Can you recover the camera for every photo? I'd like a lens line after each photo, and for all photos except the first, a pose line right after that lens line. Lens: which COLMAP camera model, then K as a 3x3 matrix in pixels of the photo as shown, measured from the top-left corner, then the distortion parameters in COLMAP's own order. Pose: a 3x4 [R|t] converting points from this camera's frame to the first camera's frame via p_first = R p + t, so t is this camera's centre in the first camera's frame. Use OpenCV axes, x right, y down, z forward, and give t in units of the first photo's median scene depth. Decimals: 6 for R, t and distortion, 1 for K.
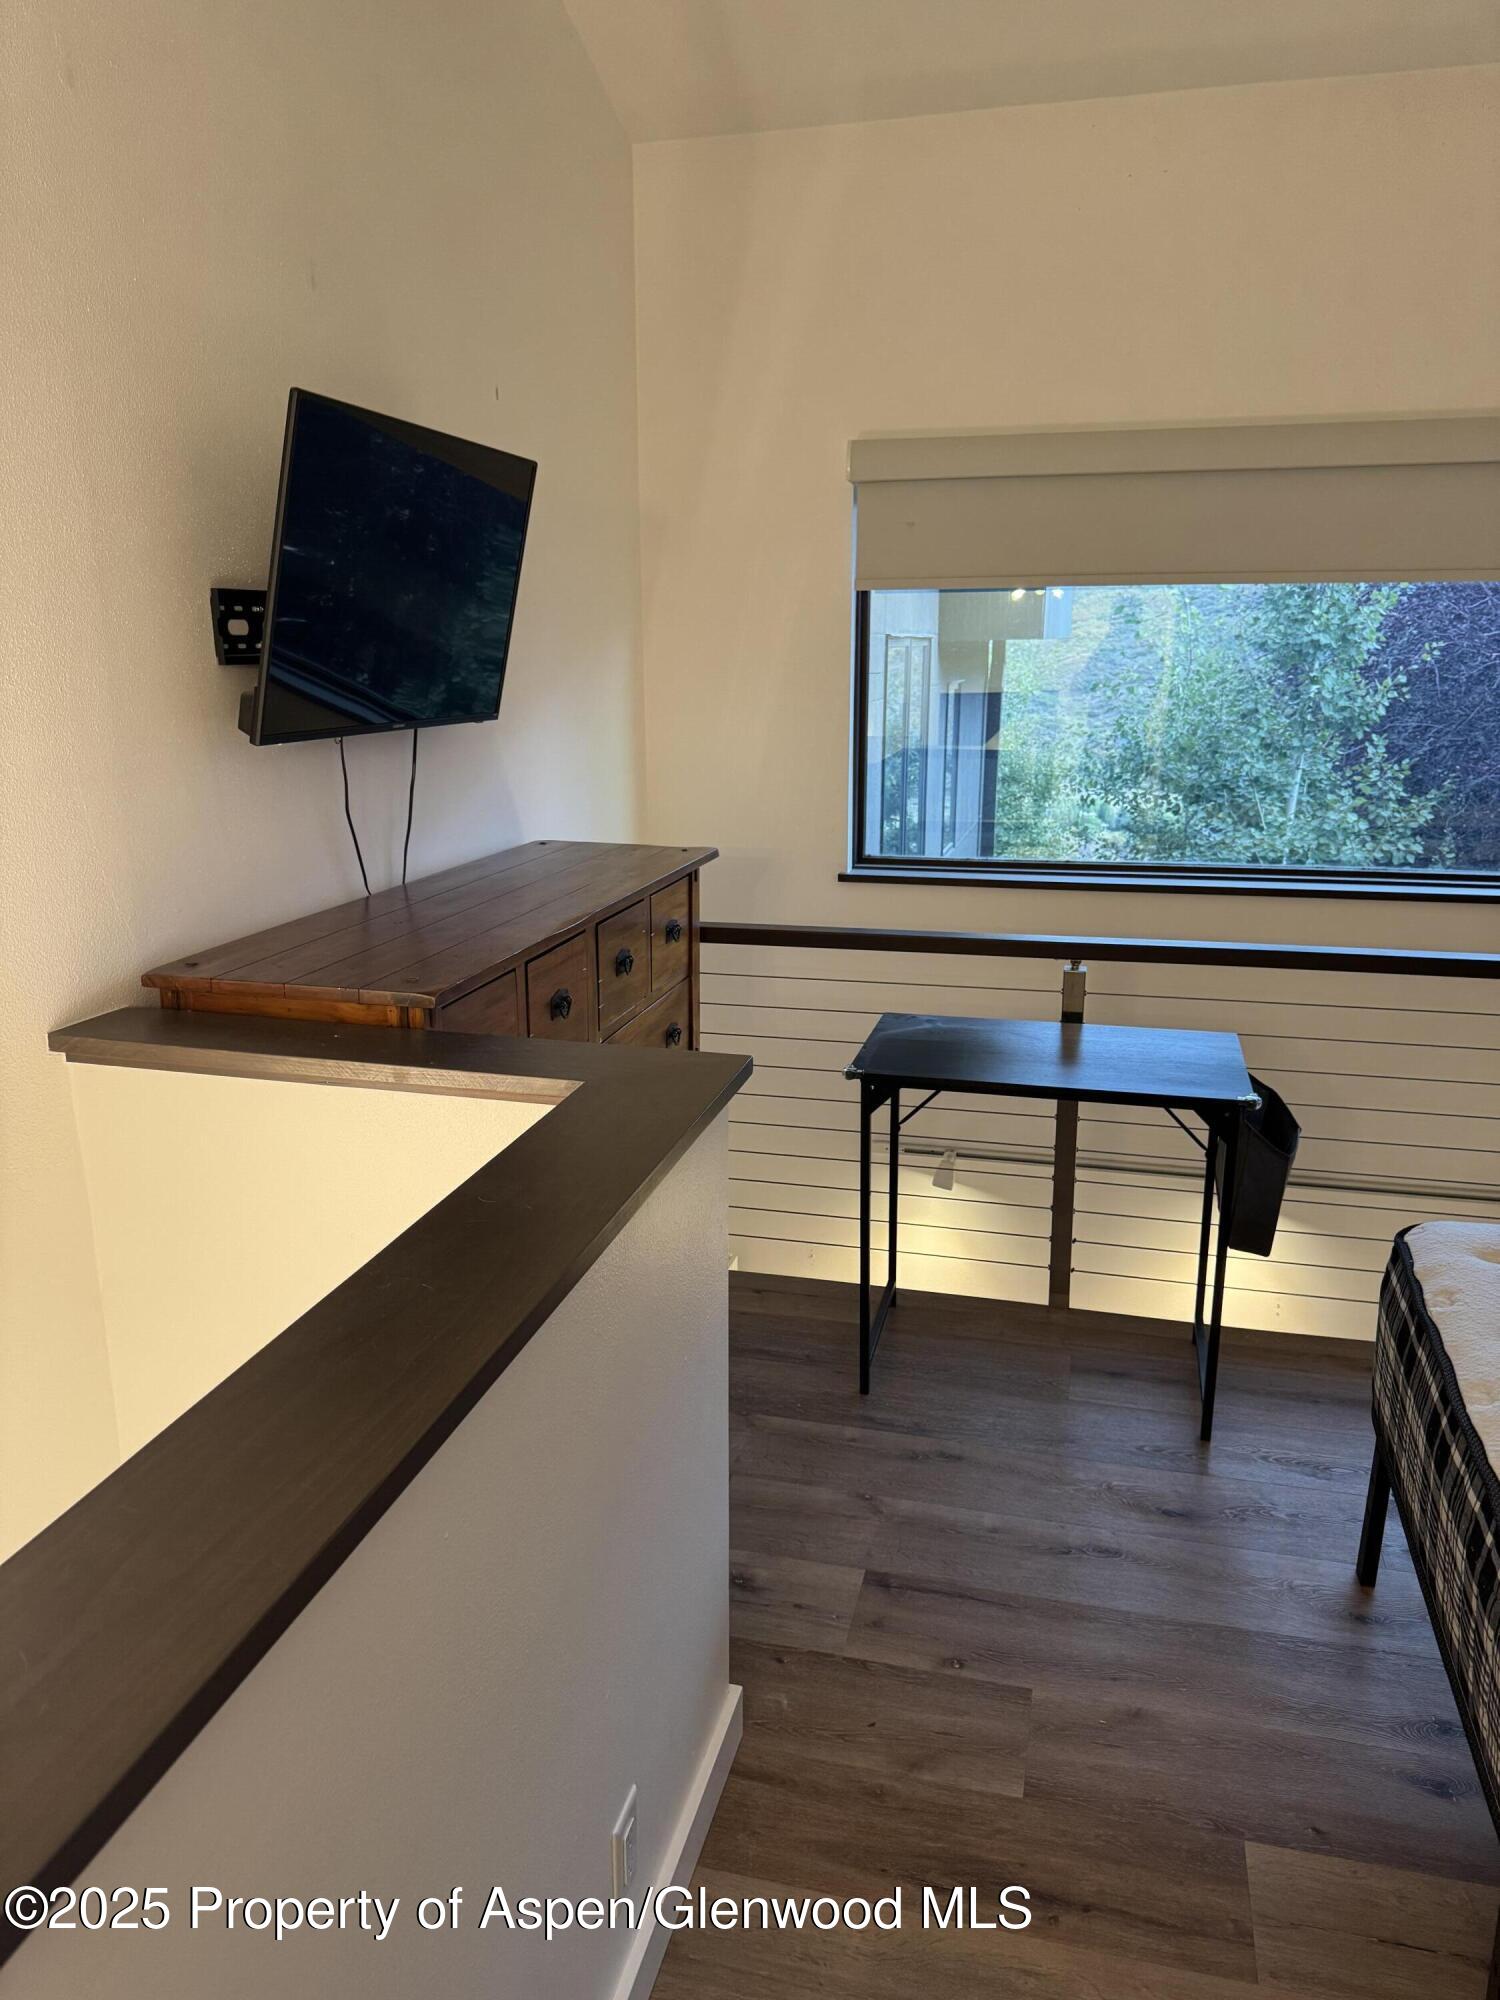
lens RADIAL K [[1398.6, 0, 751.2], [0, 1398.6, 1005.5], [0, 0, 1]] dist [0.072550, -0.112615]
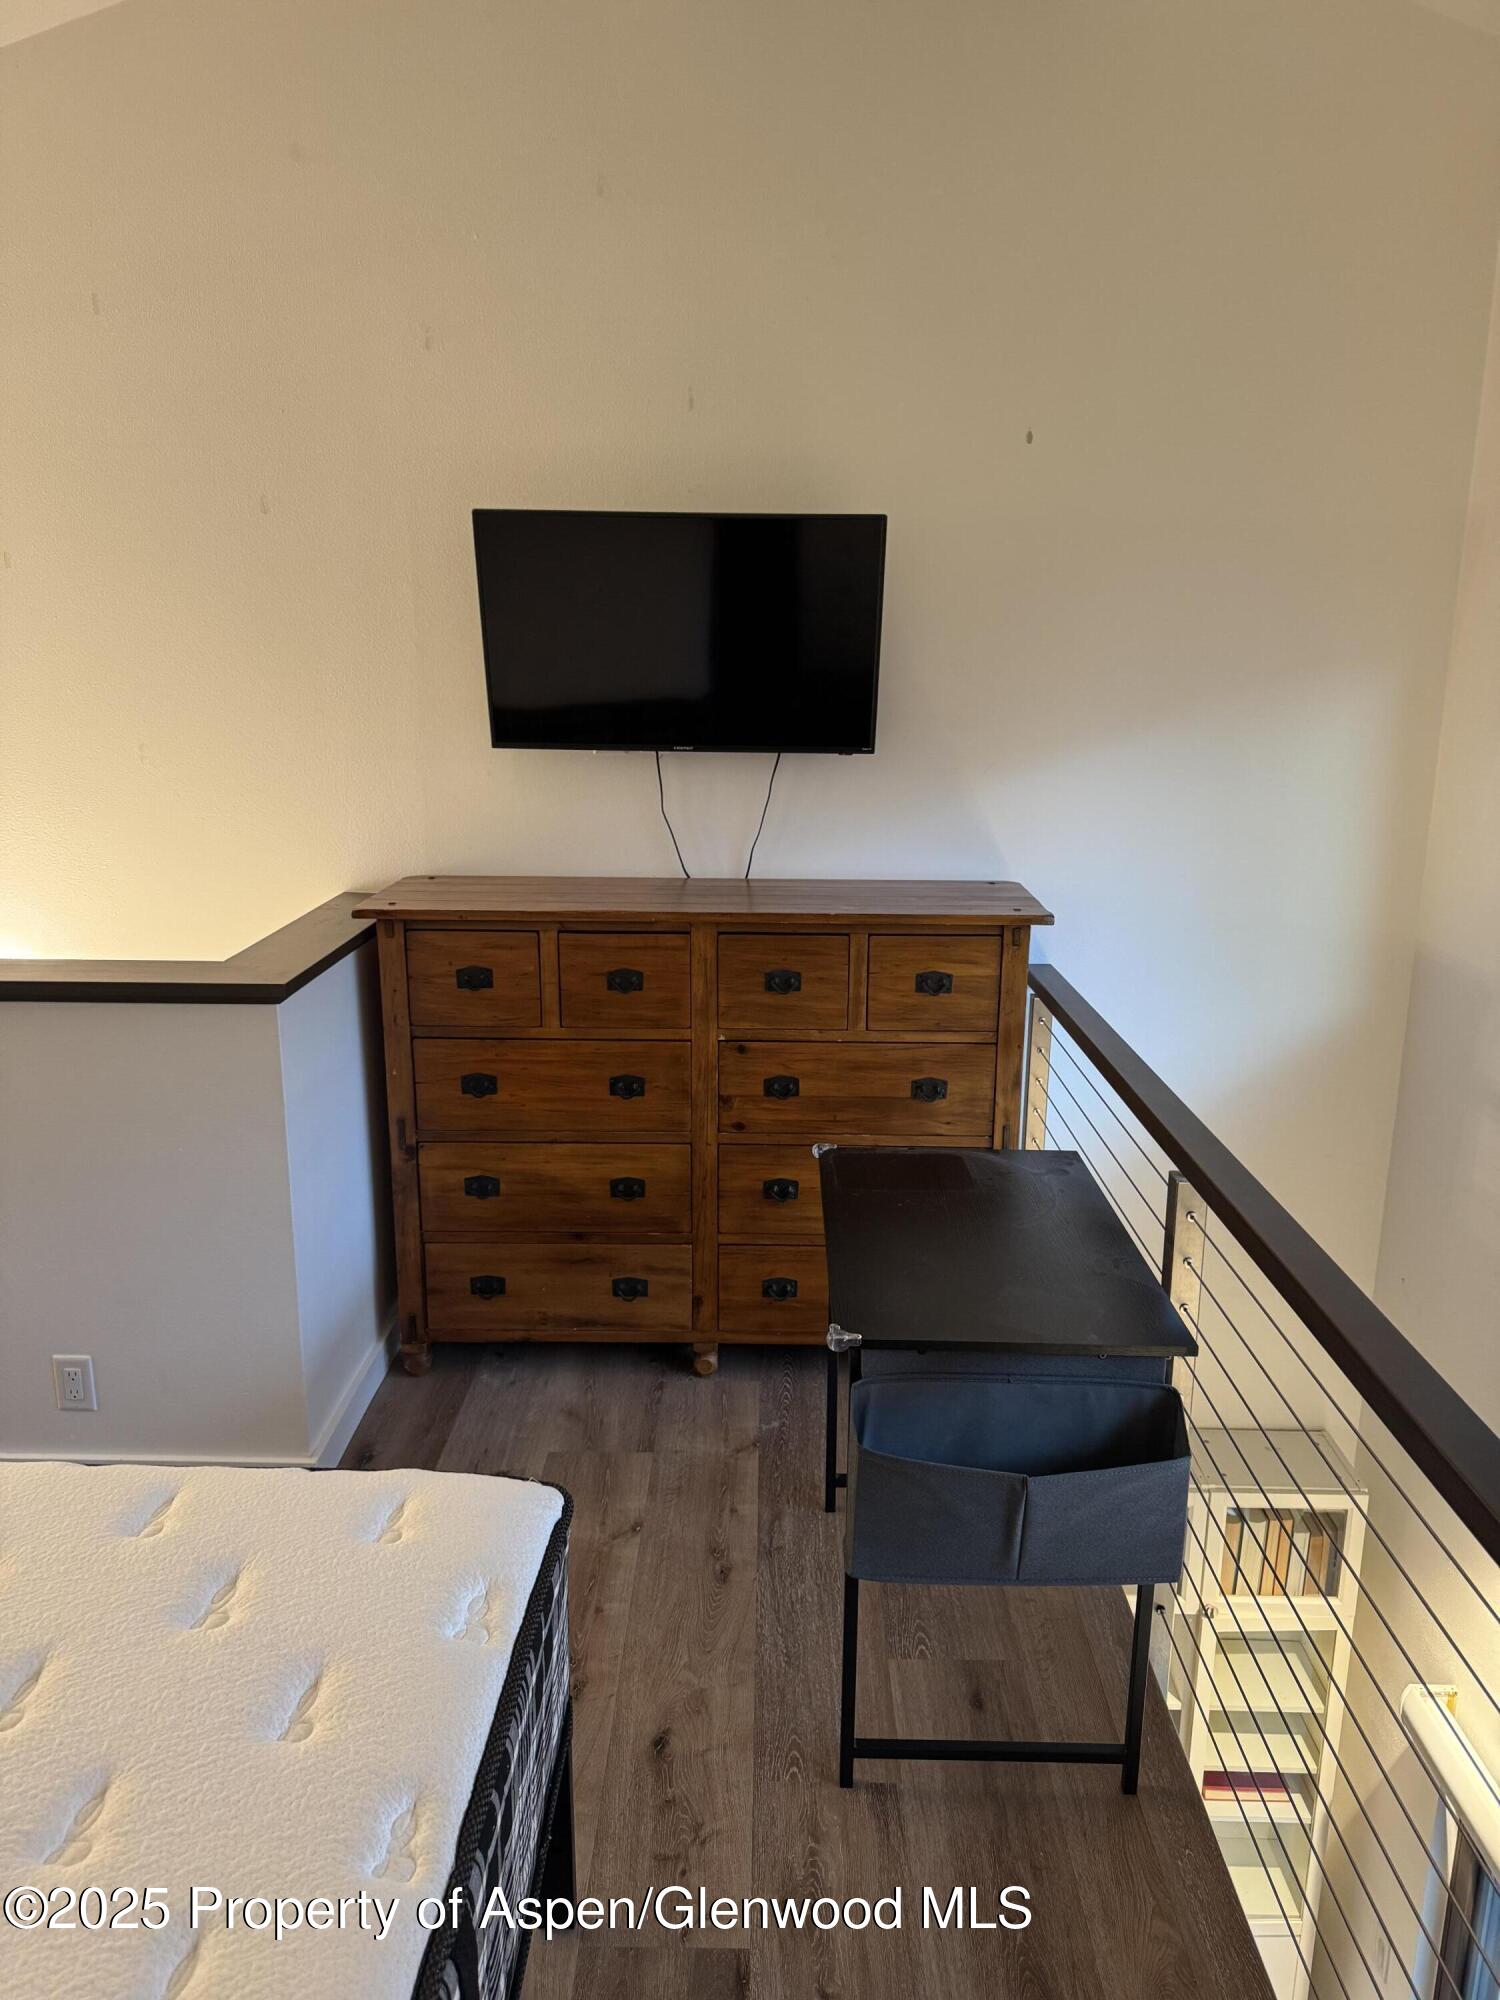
lens RADIAL K [[1398.6, 0, 751.2], [0, 1398.6, 1005.5], [0, 0, 1]] dist [0.072550, -0.112615]
pose [[0.239537, 0.258490, -0.935845, 0.904592], [-0.256625, 0.946482, 0.195743, -0.217710], [0.936358, 0.193273, 0.293052, 0.663918]]
